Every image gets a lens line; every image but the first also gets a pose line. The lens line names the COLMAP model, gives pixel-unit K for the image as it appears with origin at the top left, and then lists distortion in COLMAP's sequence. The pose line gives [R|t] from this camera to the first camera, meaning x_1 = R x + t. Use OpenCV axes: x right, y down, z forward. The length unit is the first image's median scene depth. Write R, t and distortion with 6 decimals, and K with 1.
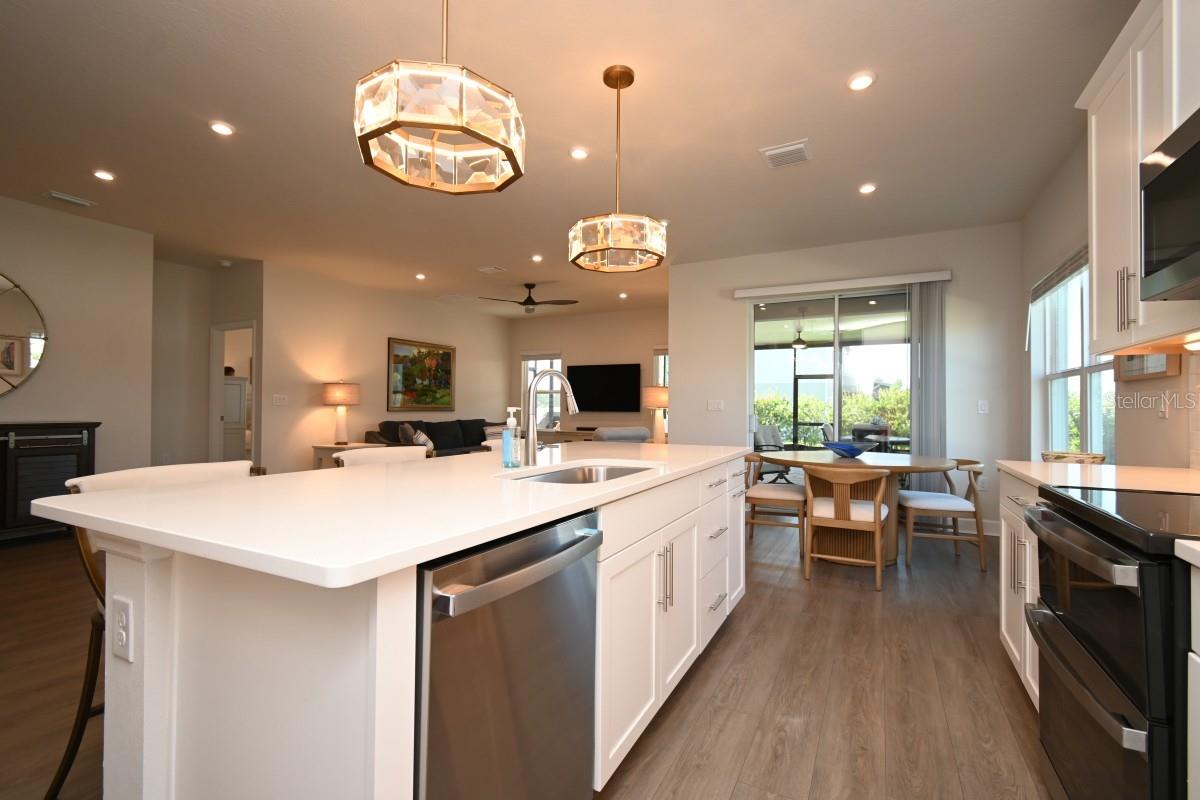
lens RADIAL K [[533.0, 0, 596.2], [0, 533.0, 399.1], [0, 0, 1]] dist [0.008519, -0.005106]
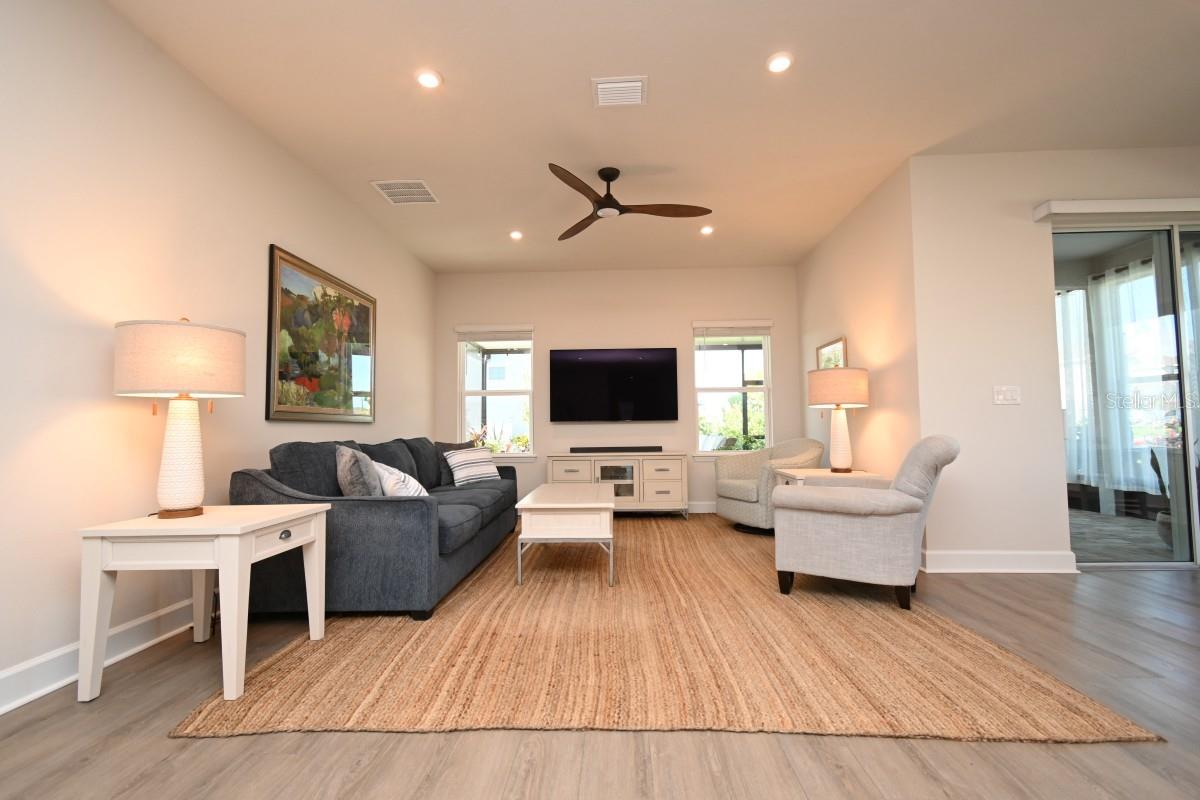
lens RADIAL K [[533.0, 0, 597.4], [0, 533.0, 401.7], [0, 0, 1]] dist [0.008519, -0.005106]
pose [[0.901664, 0.003470, 0.432423, -0.455559], [0.013052, 0.999294, -0.035234, 0.035678], [-0.432240, 0.037413, 0.900982, 0.690001]]
